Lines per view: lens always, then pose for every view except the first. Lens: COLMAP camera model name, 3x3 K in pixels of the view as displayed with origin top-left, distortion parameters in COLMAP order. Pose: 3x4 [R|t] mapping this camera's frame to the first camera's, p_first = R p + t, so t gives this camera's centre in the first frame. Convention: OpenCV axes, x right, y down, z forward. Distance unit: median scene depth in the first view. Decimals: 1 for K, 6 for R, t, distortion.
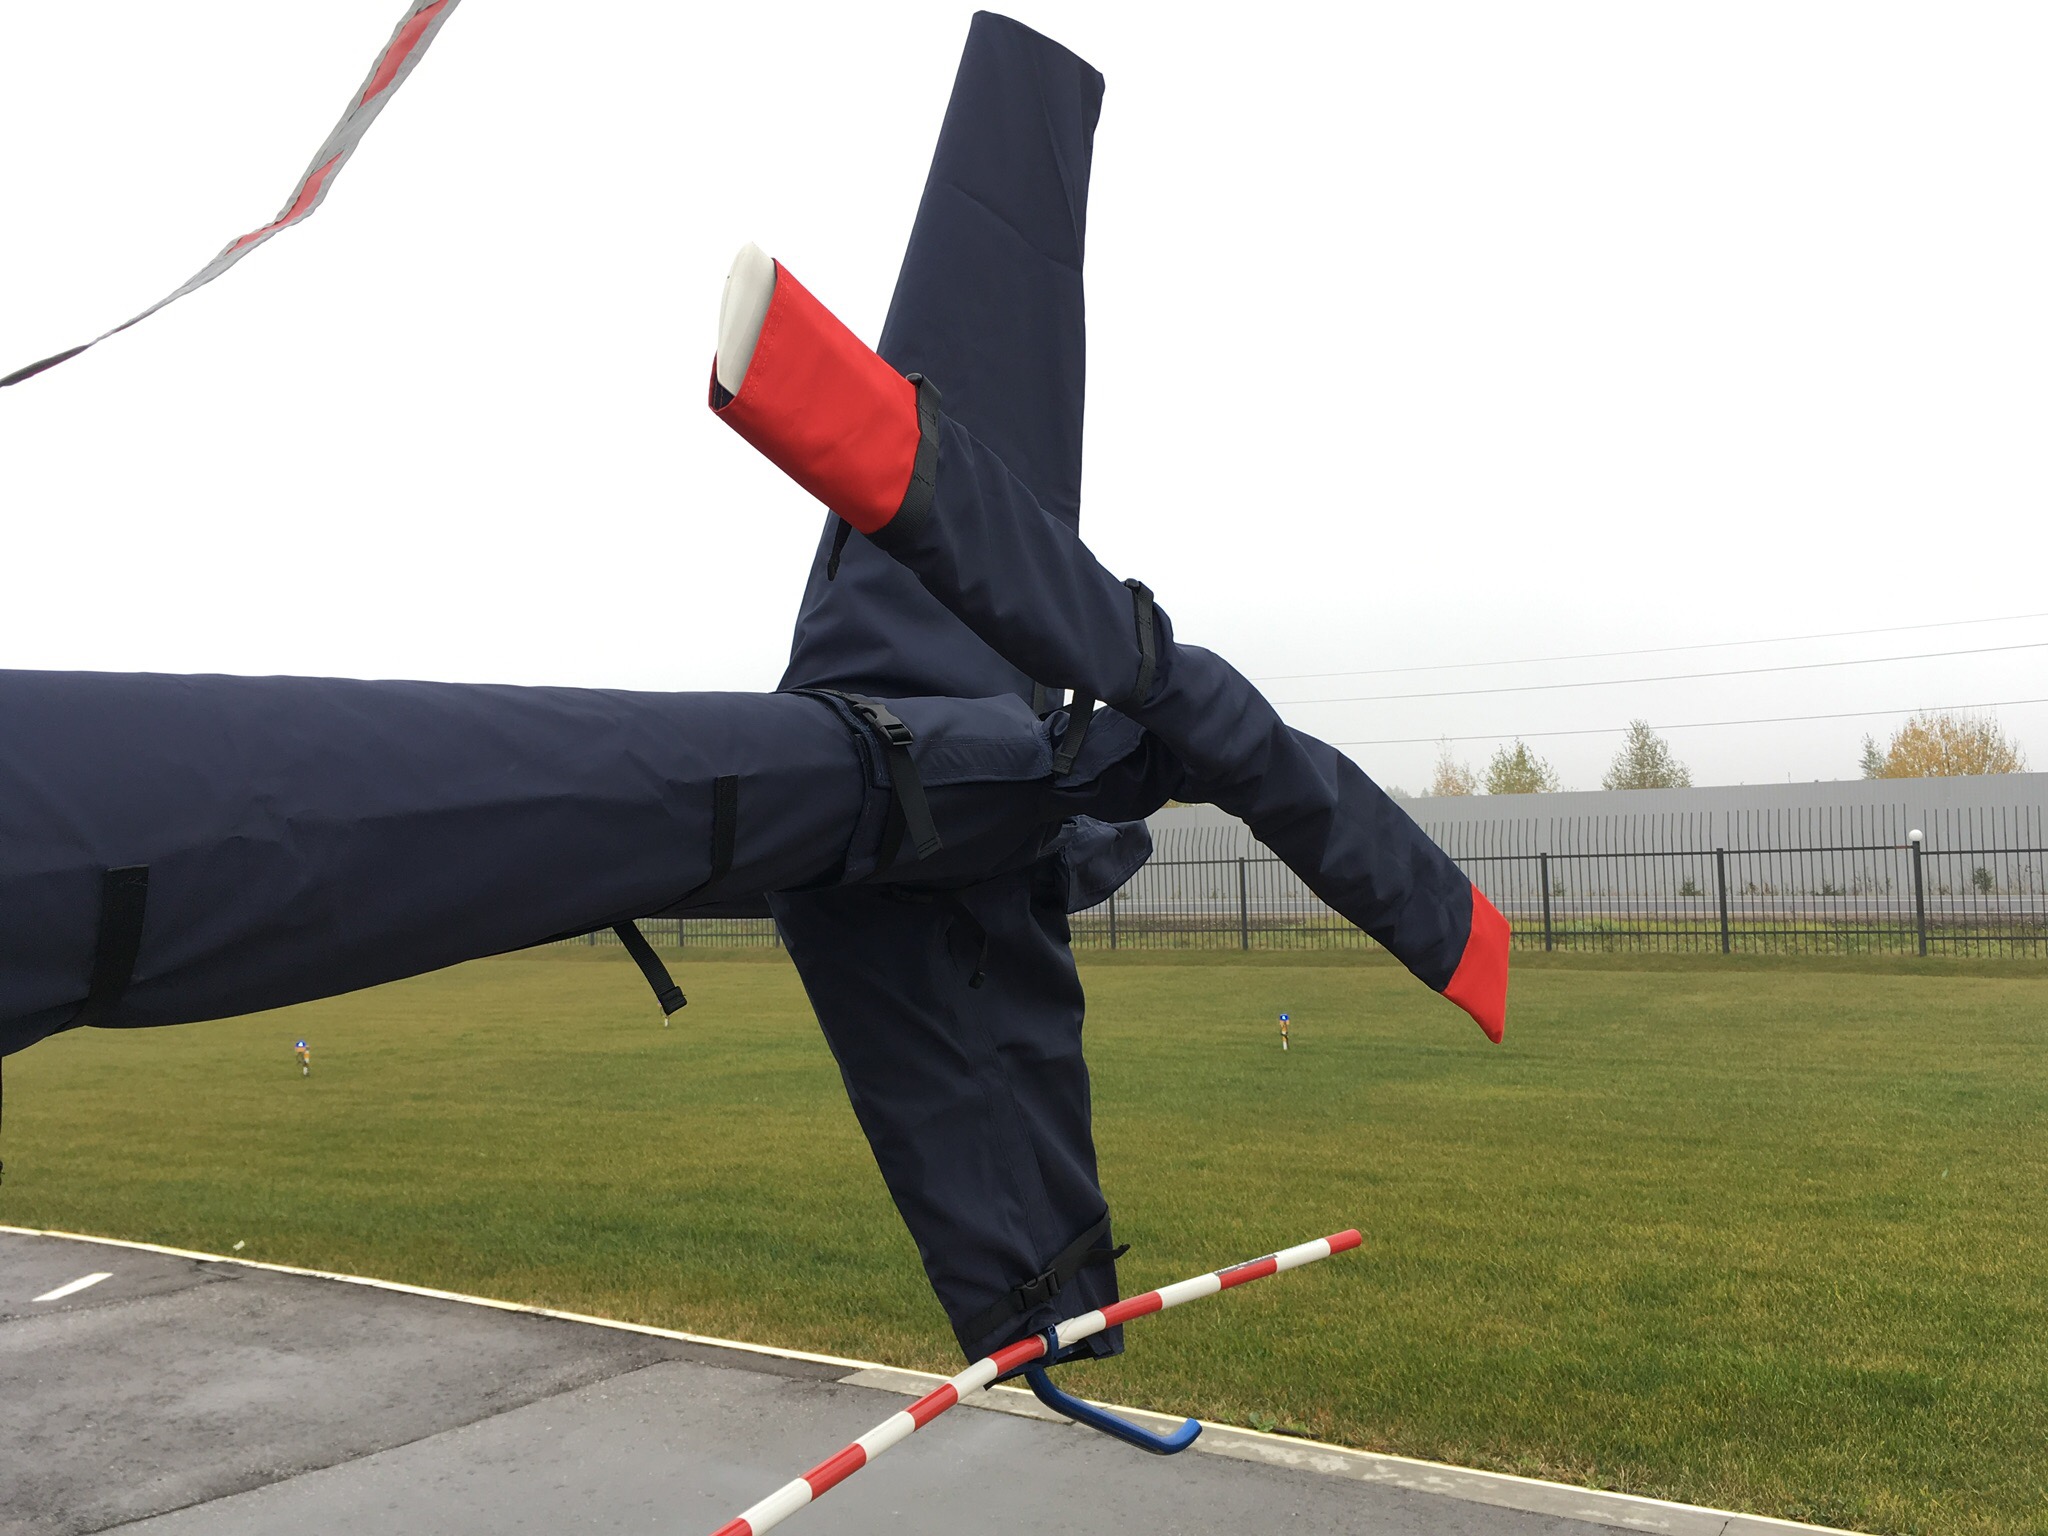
lens RADIAL K [[1735.1, 0, 1027.5], [0, 1735.1, 762.8], [0, 0, 1]] dist [0.067531, -0.075282]
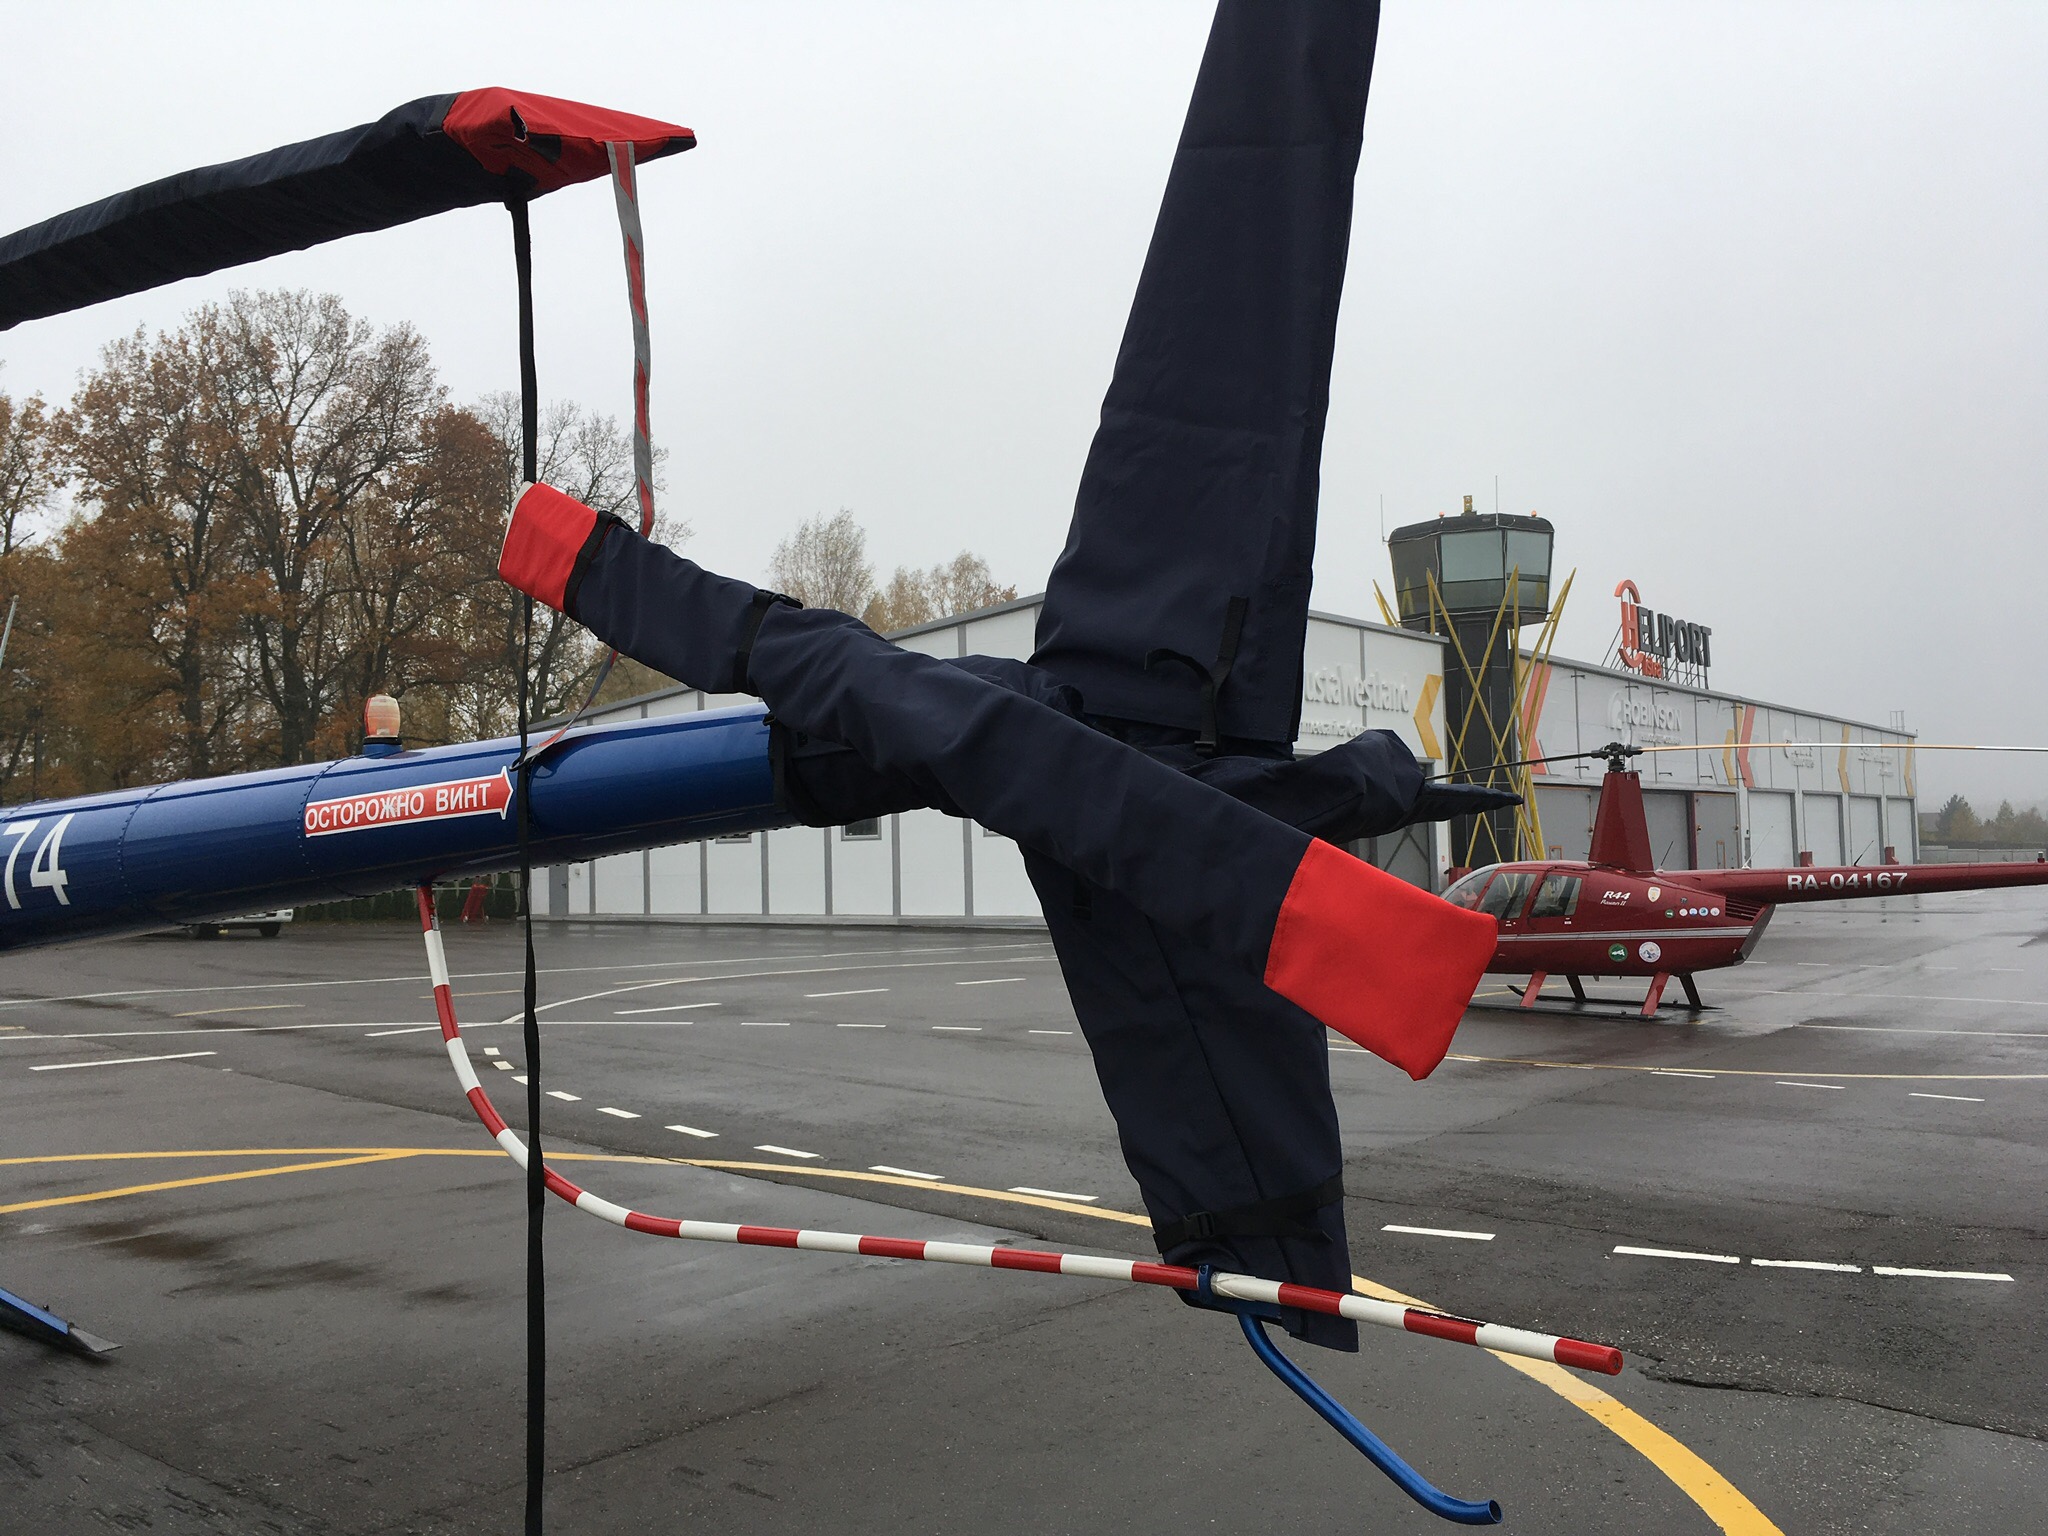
lens RADIAL K [[1727.6, 0, 1025.5], [0, 1727.6, 771.3], [0, 0, 1]] dist [0.075258, -0.088422]
pose [[-0.027141, -0.004434, -0.999622, 1.160732], [0.072216, 0.997369, -0.006385, 0.044052], [0.997020, -0.072362, -0.026749, 1.128173]]
